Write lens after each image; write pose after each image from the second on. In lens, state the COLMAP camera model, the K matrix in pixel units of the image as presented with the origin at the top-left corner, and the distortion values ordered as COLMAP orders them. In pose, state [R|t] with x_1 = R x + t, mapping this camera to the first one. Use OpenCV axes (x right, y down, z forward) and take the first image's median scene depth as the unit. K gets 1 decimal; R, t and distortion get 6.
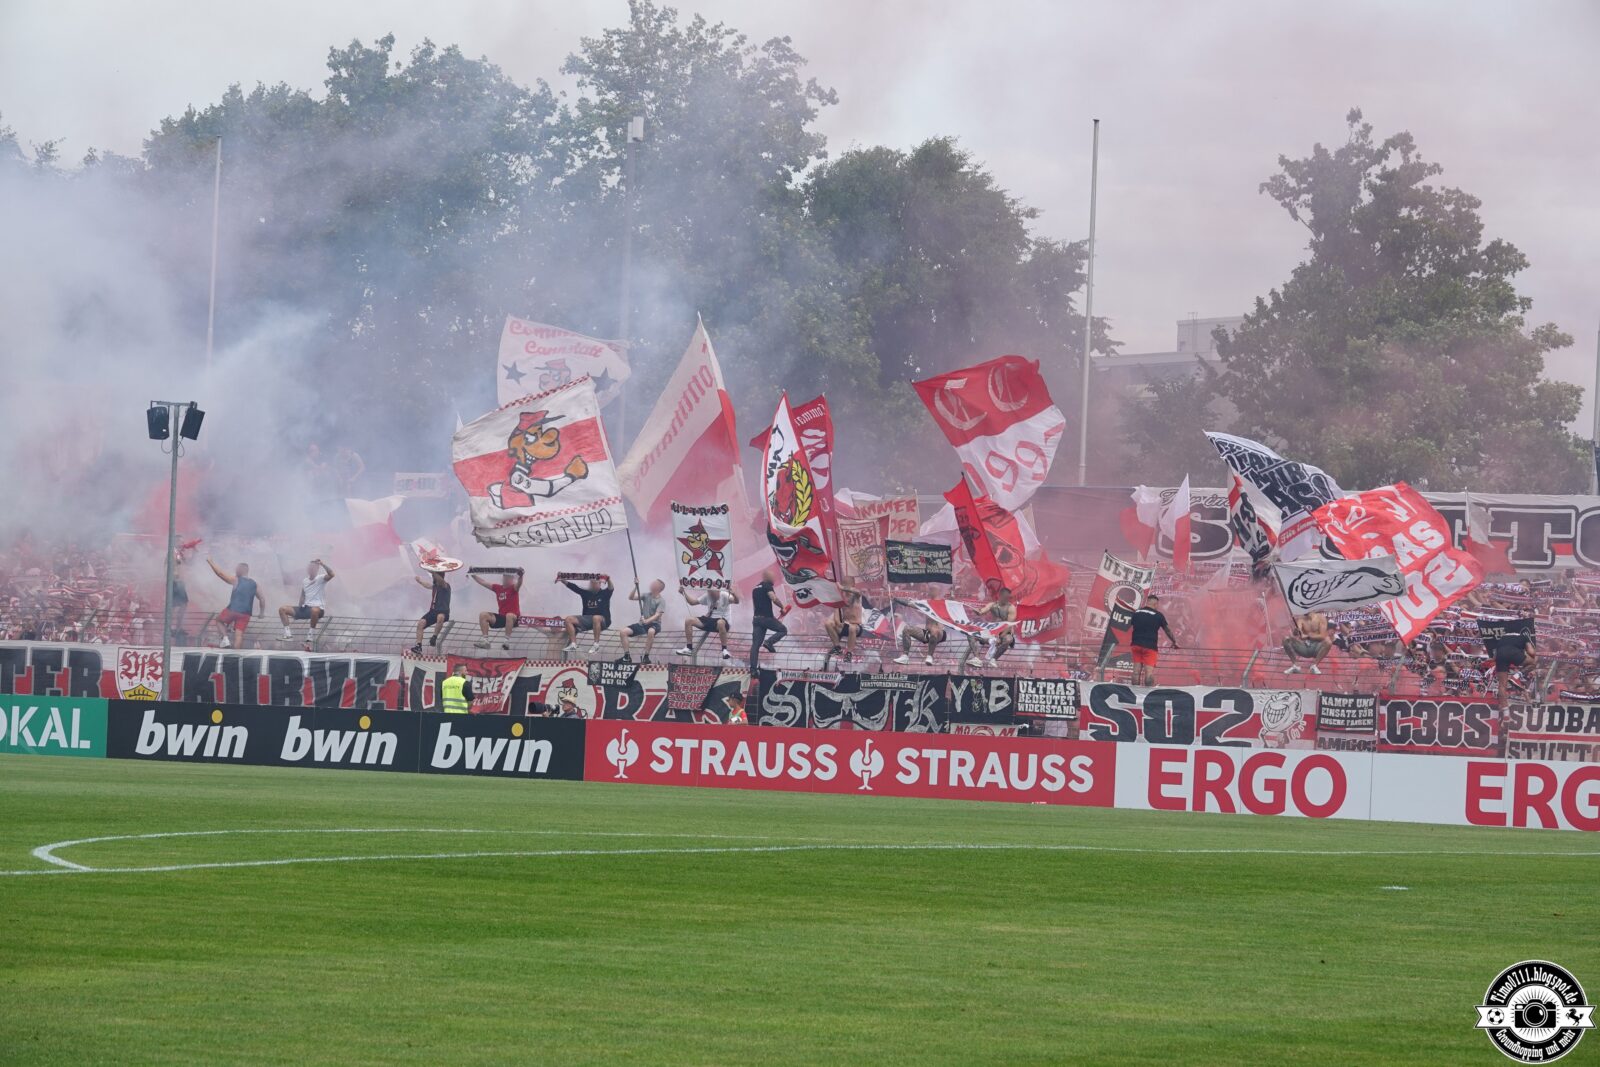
lens RADIAL K [[4969.7, 0, 800.0], [0, 4969.7, 533.5], [0, 0, 1]] dist [-0.022820, 1.979986]
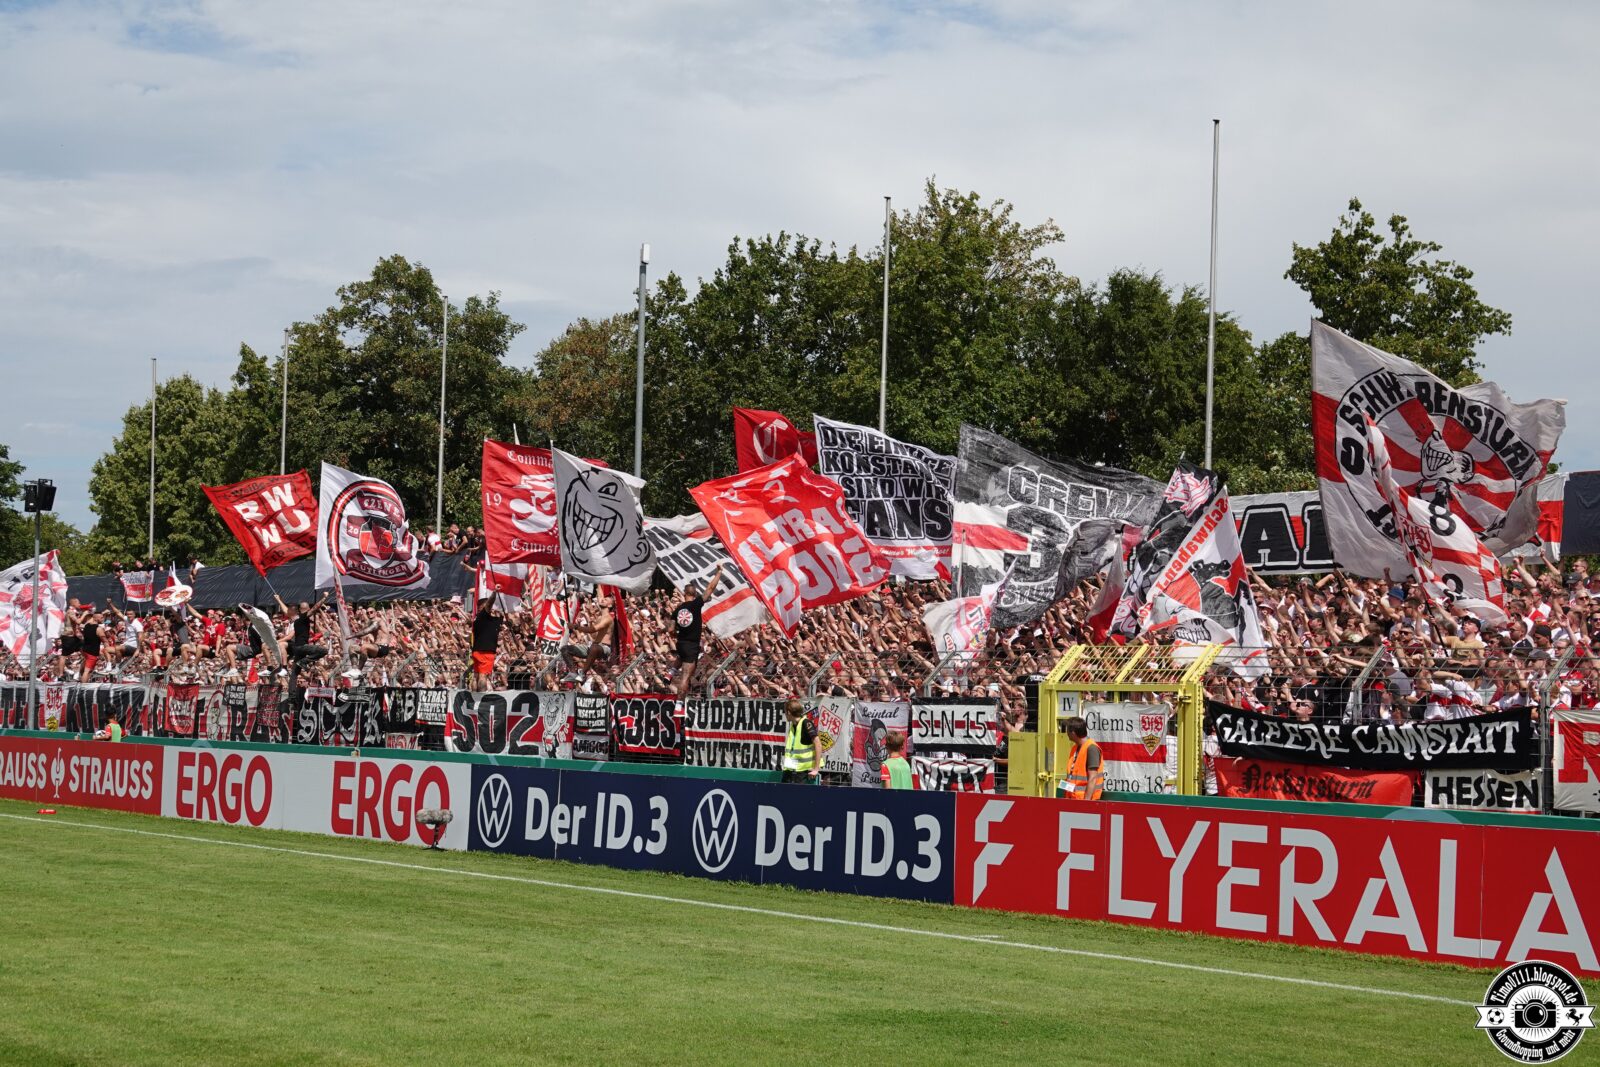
lens RADIAL K [[2883.1, 0, 800.0], [0, 2883.1, 533.5], [0, 0, 1]] dist [-0.001478, -0.040496]
pose [[0.924156, -0.041659, -0.379736, 0.404166], [0.025690, 0.998563, -0.047028, 0.032321], [0.381150, 0.033706, 0.923899, 0.569899]]
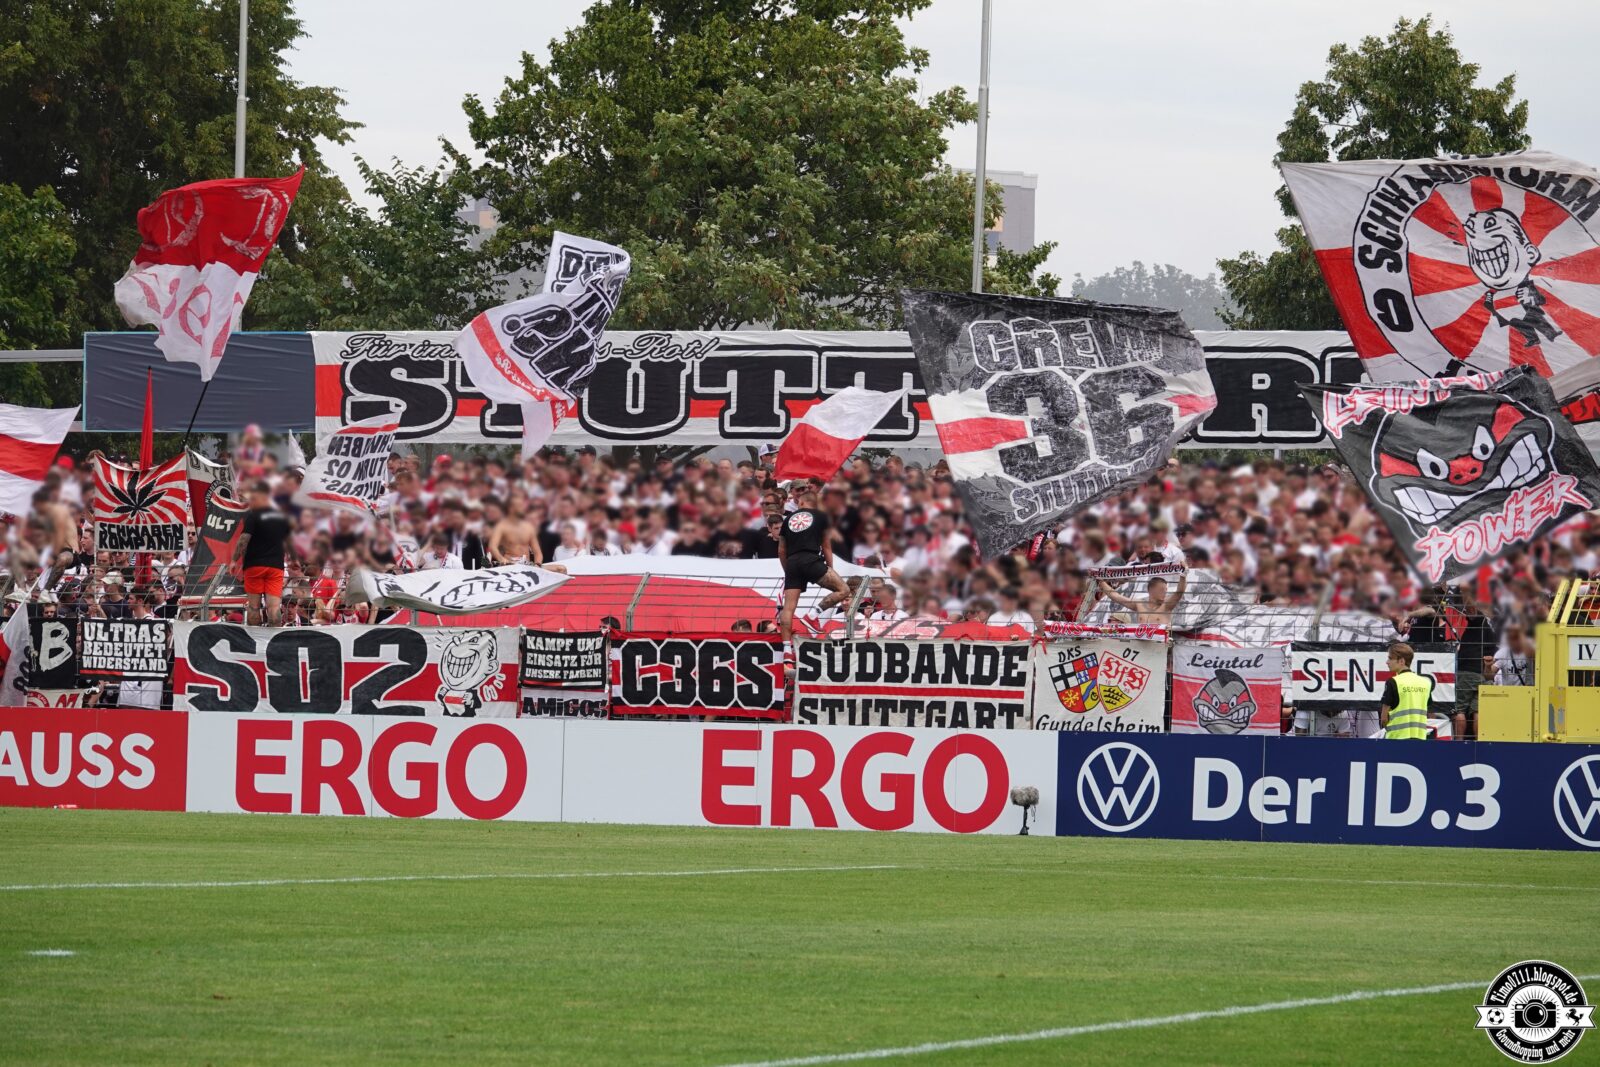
lens RADIAL K [[6972.4, 0, 800.0], [0, 6972.4, 533.5], [0, 0, 1]] dist [0.112496, -5.157500]
pose [[0.995153, -0.018969, 0.096497, 0.058578], [0.017435, 0.999708, 0.016720, 0.004653], [-0.096786, -0.014956, 0.995193, 0.077958]]
